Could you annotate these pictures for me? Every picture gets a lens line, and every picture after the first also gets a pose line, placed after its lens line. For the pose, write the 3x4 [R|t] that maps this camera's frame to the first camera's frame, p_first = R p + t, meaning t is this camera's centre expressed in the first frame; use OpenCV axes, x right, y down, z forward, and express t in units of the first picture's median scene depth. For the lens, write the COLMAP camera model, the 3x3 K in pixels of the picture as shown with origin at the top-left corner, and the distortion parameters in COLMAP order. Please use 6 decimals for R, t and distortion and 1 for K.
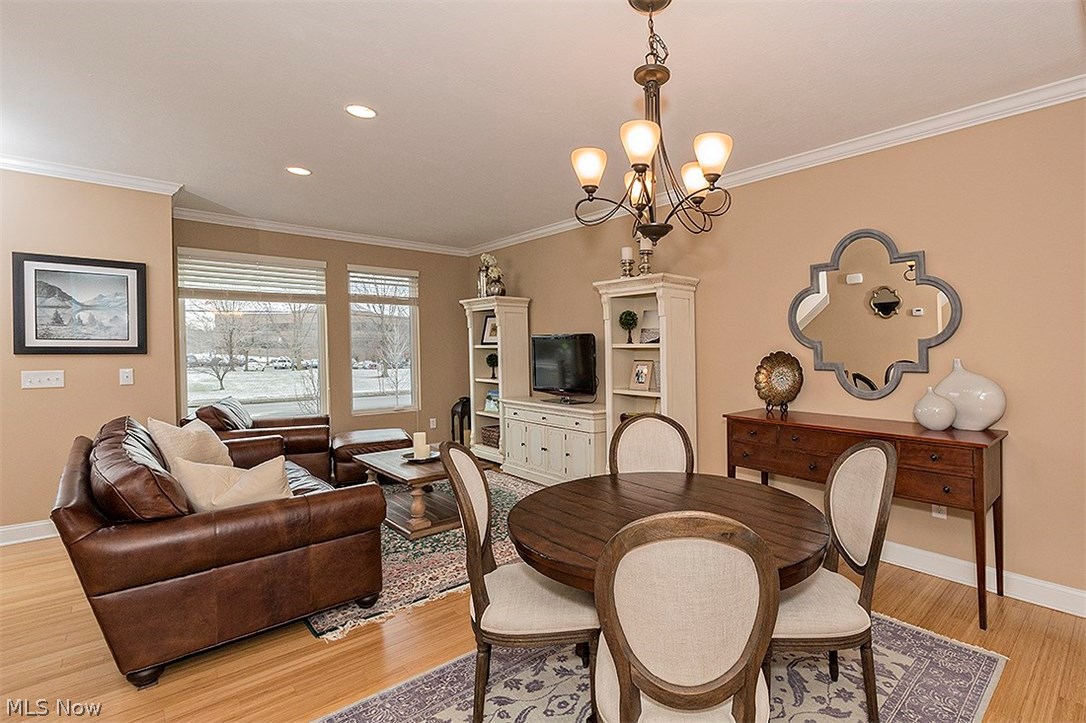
lens RADIAL K [[508.6, 0, 567.3], [0, 508.6, 338.8], [0, 0, 1]] dist [0.003243, -0.001030]
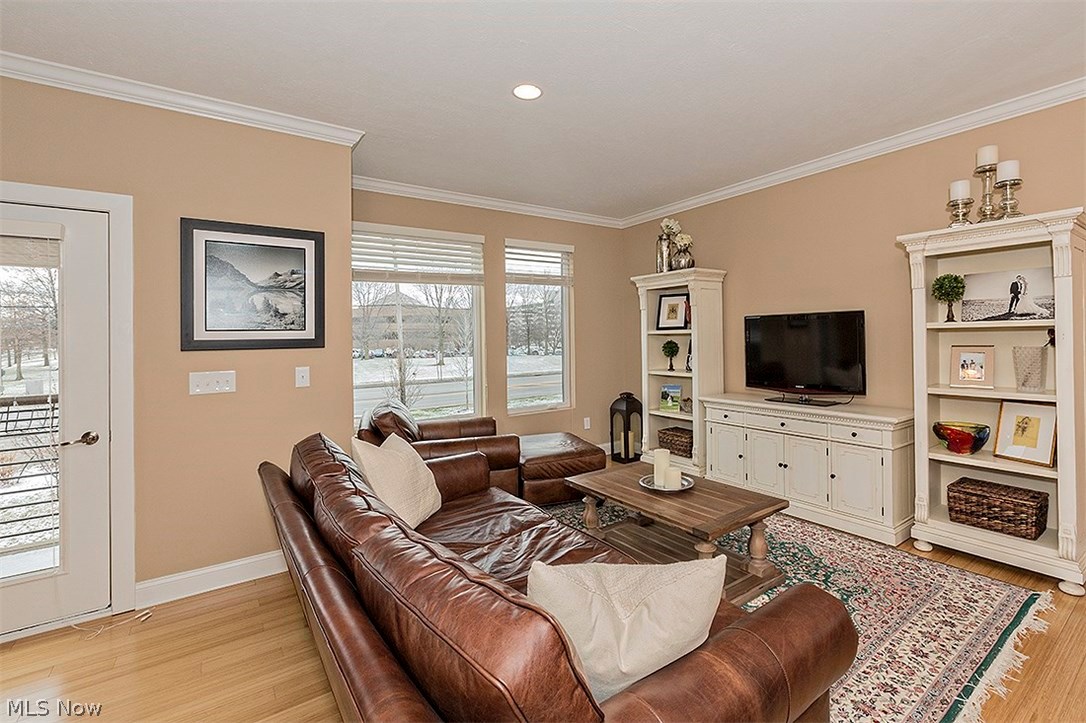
lens RADIAL K [[508.6, 0, 561.4], [0, 508.6, 313.3], [0, 0, 1]] dist [0.003243, -0.001030]
pose [[0.990513, -0.024481, -0.135220, -0.231964], [0.021185, 0.999444, -0.025760, 0.003154], [0.135775, 0.022651, 0.990481, 0.177142]]
